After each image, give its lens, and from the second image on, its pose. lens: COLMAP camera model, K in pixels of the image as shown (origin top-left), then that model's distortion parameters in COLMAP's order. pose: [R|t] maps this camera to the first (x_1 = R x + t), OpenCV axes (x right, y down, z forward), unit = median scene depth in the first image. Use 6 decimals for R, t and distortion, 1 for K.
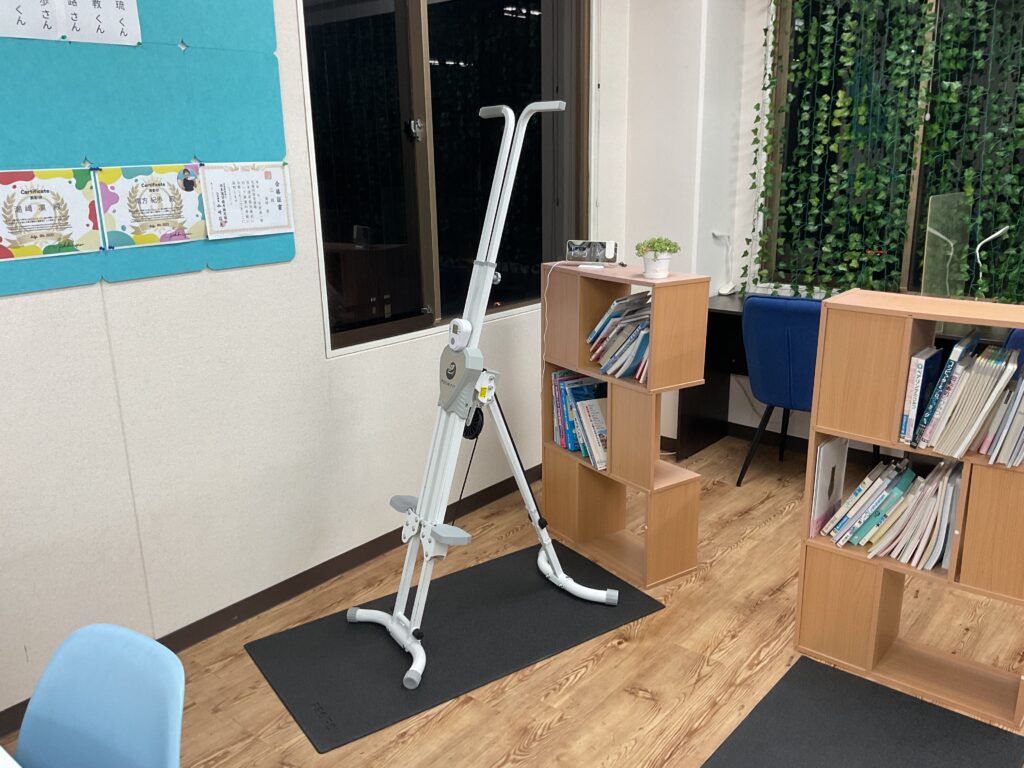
lens RADIAL K [[843.2, 0, 509.3], [0, 843.2, 386.7], [0, 0, 1]] dist [0.072217, -0.149436]
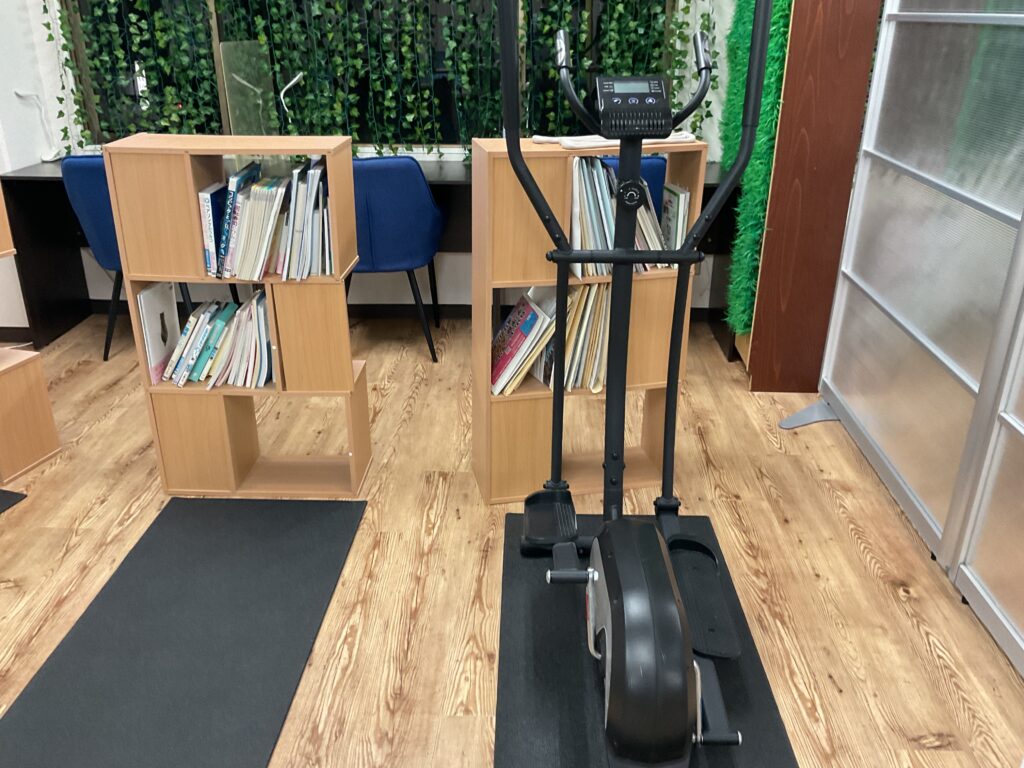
lens RADIAL K [[843.2, 0, 509.3], [0, 843.2, 386.7], [0, 0, 1]] dist [0.072217, -0.149436]
pose [[0.782748, -0.232635, 0.577223, 0.086188], [0.150686, 0.970754, 0.186899, 0.045953], [-0.603820, -0.059316, 0.794910, -0.063791]]
